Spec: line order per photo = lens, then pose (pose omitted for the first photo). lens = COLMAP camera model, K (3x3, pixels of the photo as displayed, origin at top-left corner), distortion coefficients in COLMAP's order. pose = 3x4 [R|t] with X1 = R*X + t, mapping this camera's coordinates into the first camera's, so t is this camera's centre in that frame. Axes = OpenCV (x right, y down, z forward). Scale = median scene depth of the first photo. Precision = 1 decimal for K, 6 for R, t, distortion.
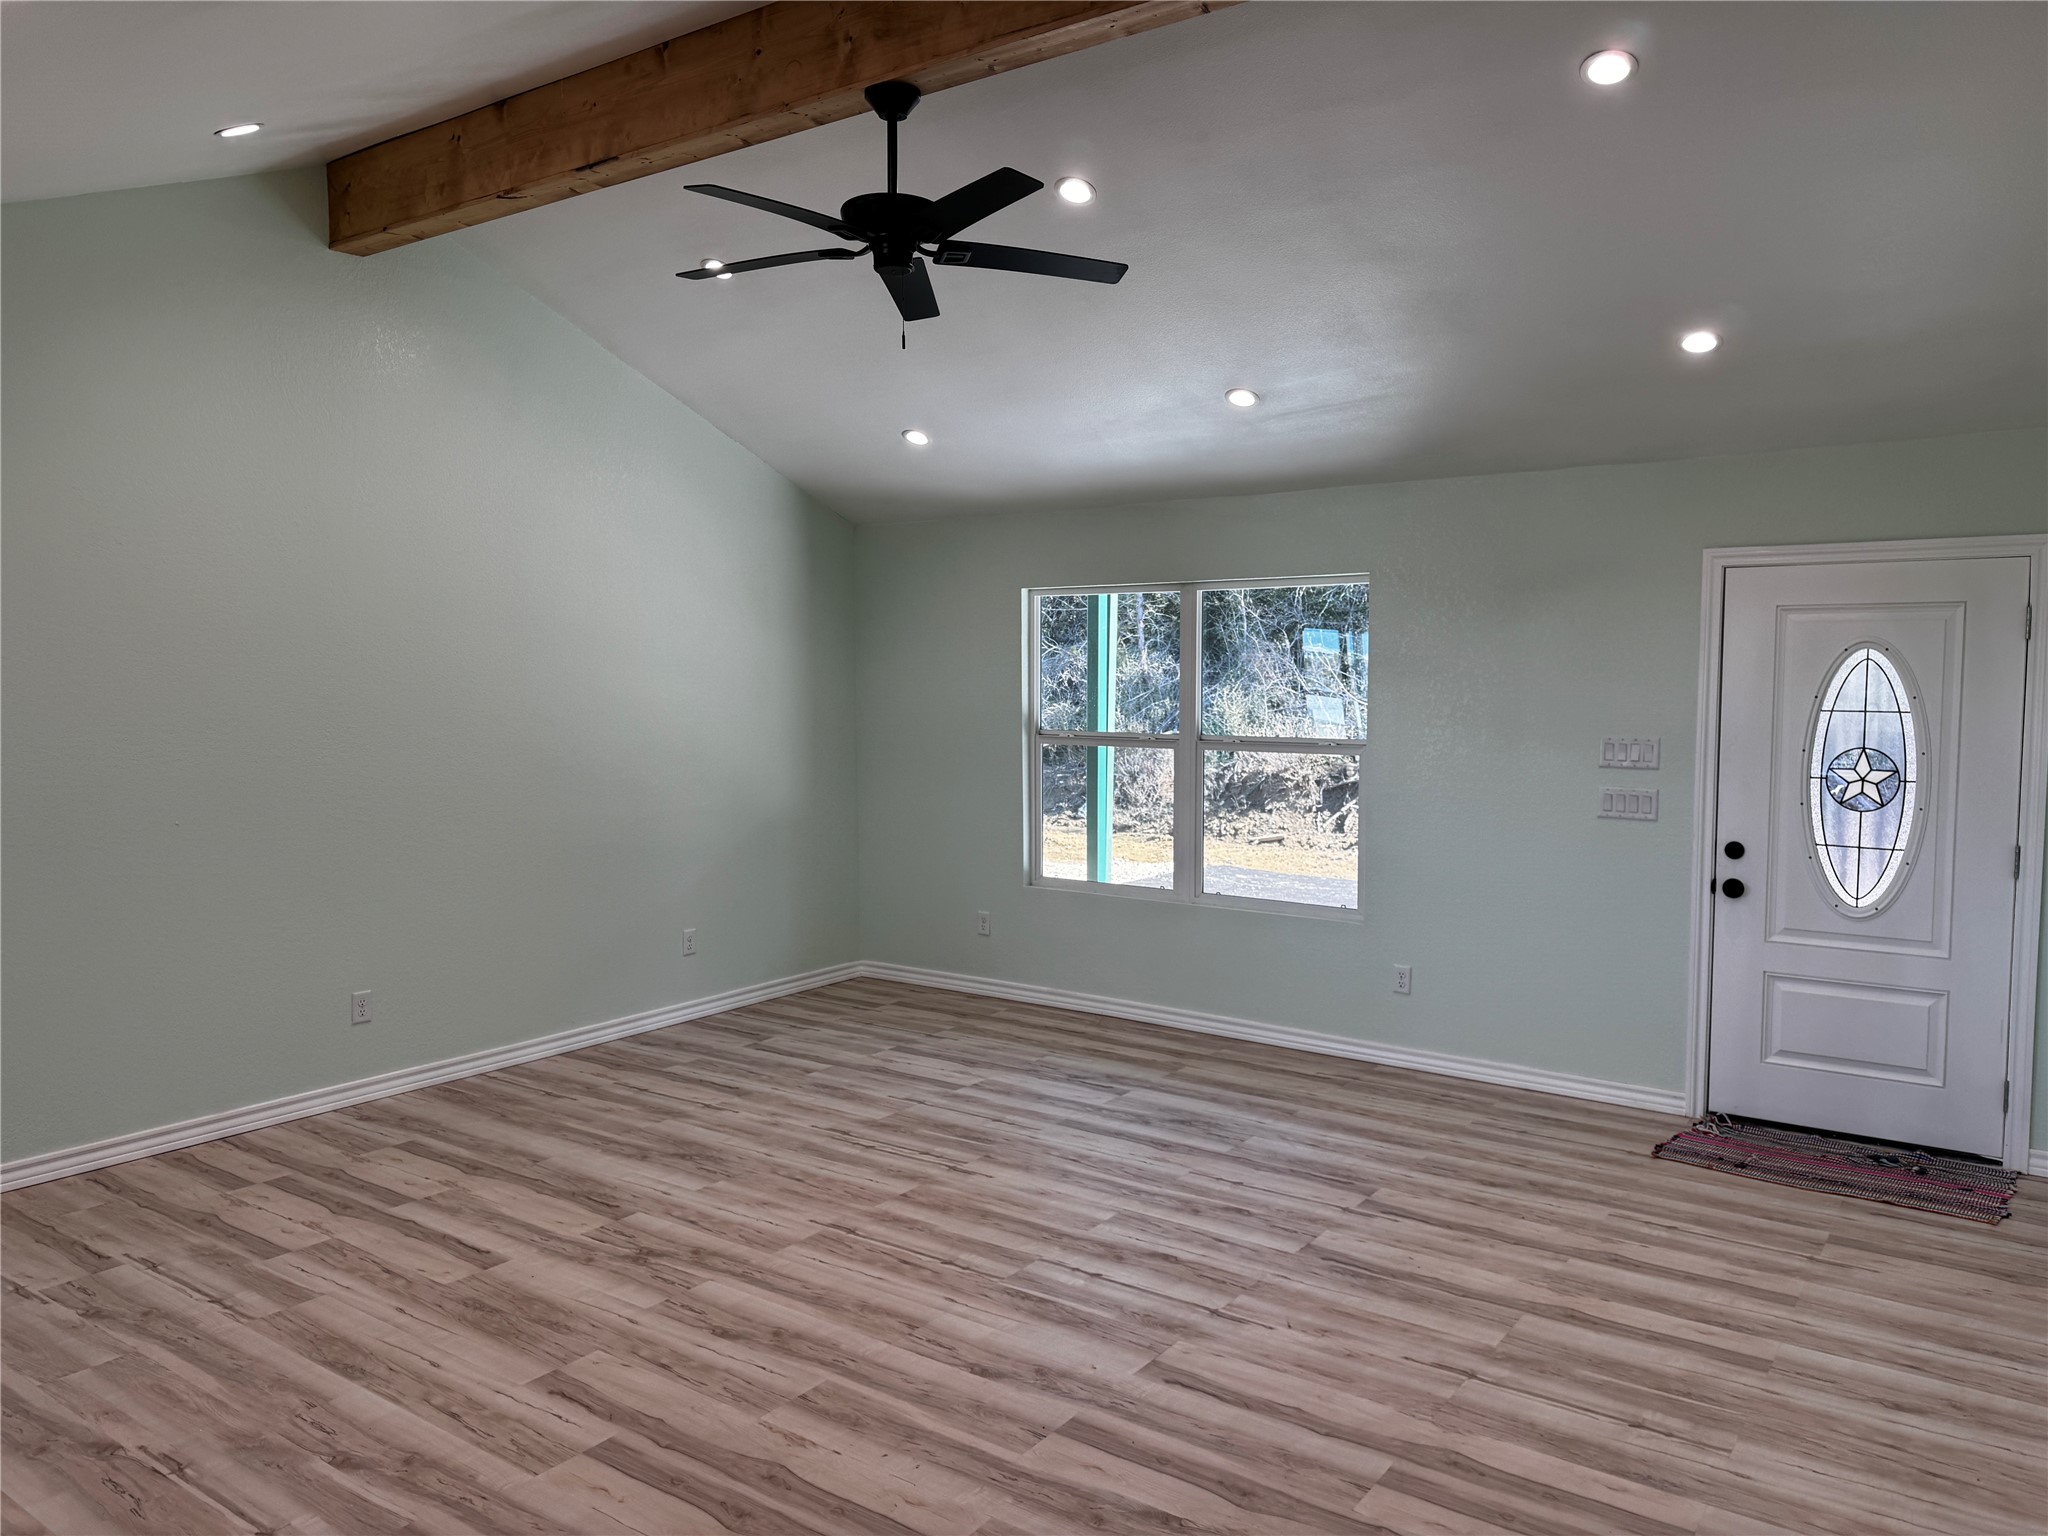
lens RADIAL K [[1451.5, 0, 1024.0], [0, 1451.5, 768.0], [0, 0, 1]] dist [0.083416, -0.120387]
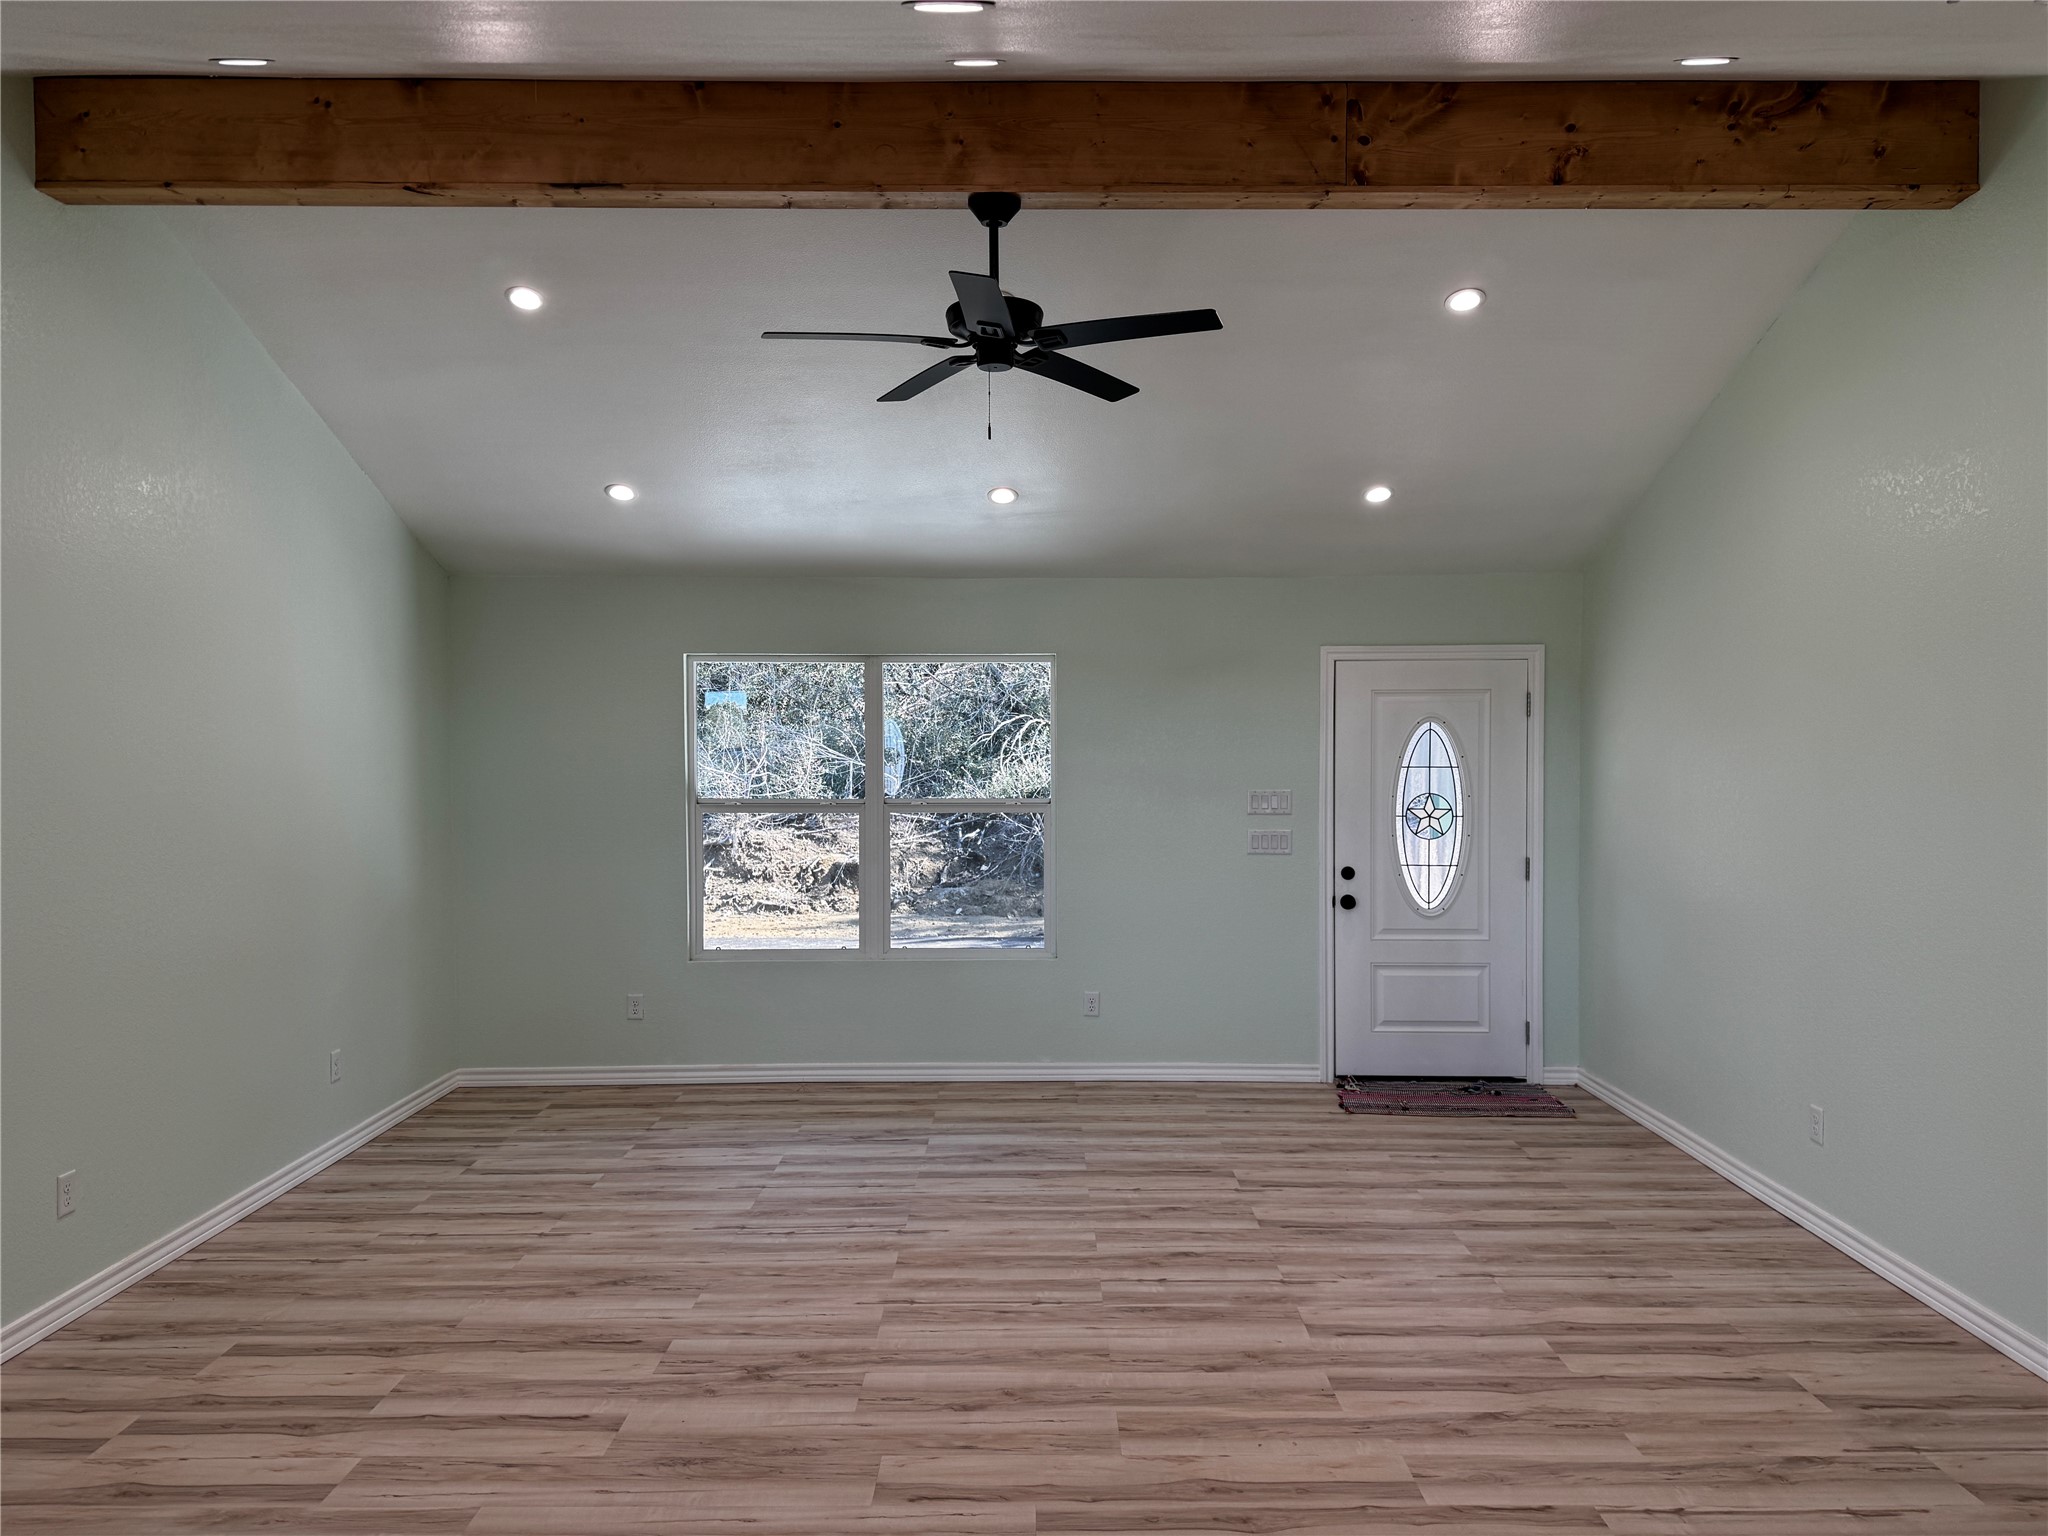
lens RADIAL K [[1451.5, 0, 1024.0], [0, 1451.5, 768.0], [0, 0, 1]] dist [0.083416, -0.120387]
pose [[0.810487, -0.016463, 0.585526, -0.566885], [0.042740, 0.998603, -0.031084, -0.011486], [-0.584196, 0.050218, 0.810058, 0.112781]]
